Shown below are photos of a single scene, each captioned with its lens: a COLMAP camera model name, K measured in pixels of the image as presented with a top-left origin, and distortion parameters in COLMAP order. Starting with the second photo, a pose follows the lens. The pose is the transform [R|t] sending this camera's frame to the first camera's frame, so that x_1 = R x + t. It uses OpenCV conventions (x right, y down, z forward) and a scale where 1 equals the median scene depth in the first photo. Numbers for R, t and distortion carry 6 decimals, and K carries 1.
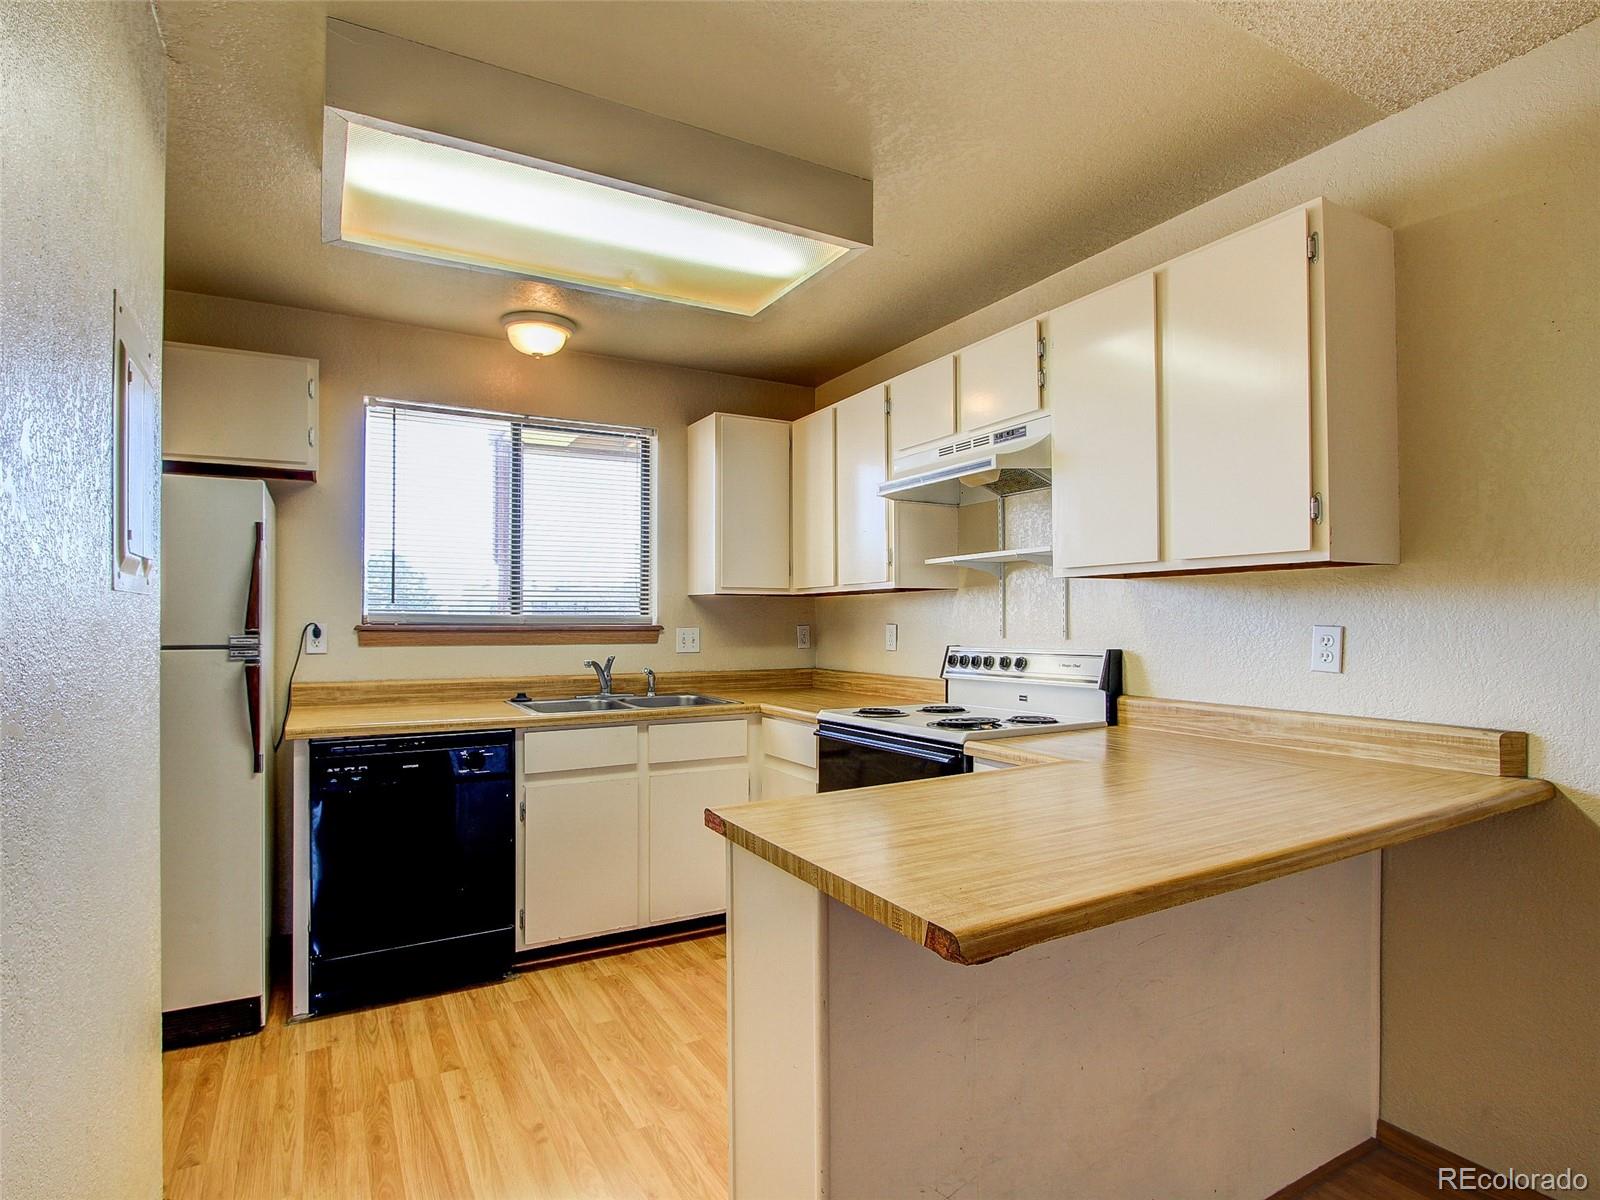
lens RADIAL K [[815.0, 0, 779.9], [0, 815.0, 603.9], [0, 0, 1]] dist [-0.023389, 0.004951]
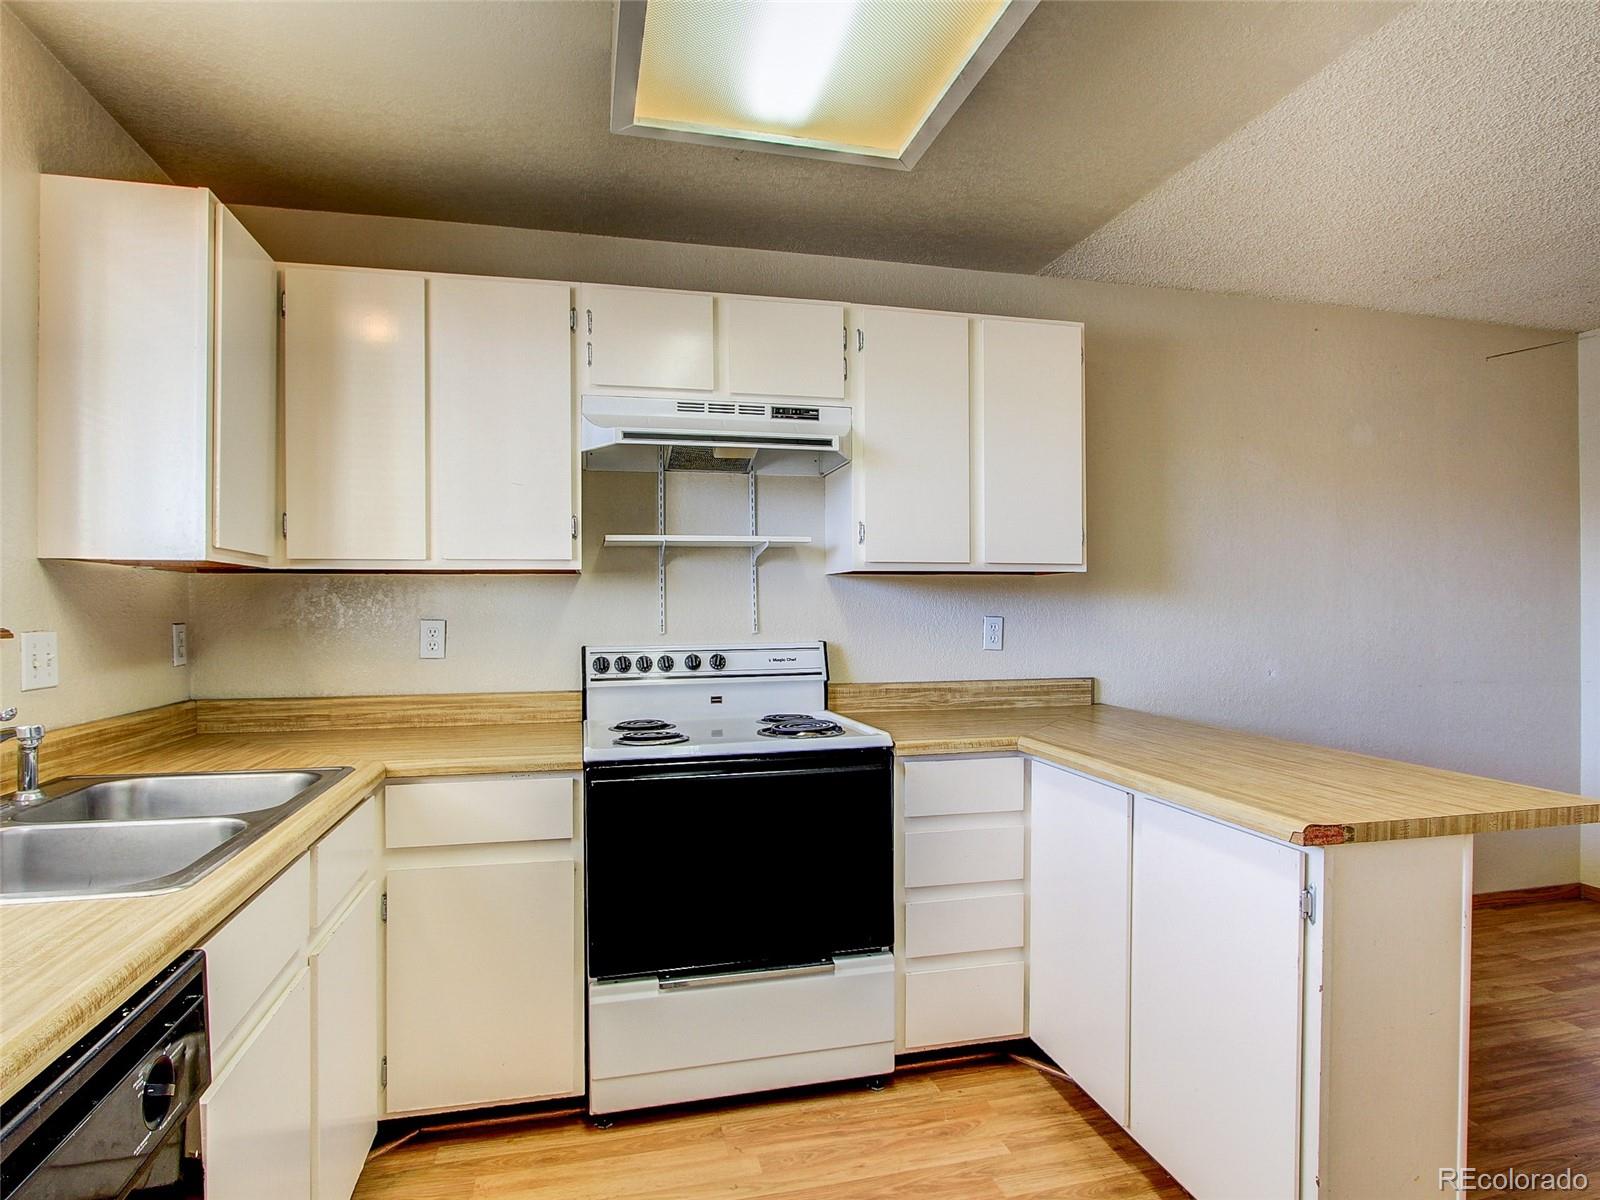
lens RADIAL K [[815.0, 0, 822.0], [0, 815.0, 612.2], [0, 0, 1]] dist [-0.023389, 0.004951]
pose [[0.281414, 0.001240, 0.959586, -0.625241], [-0.015312, 0.999878, 0.003198, 0.015907], [-0.959464, -0.015593, 0.281399, 0.735799]]
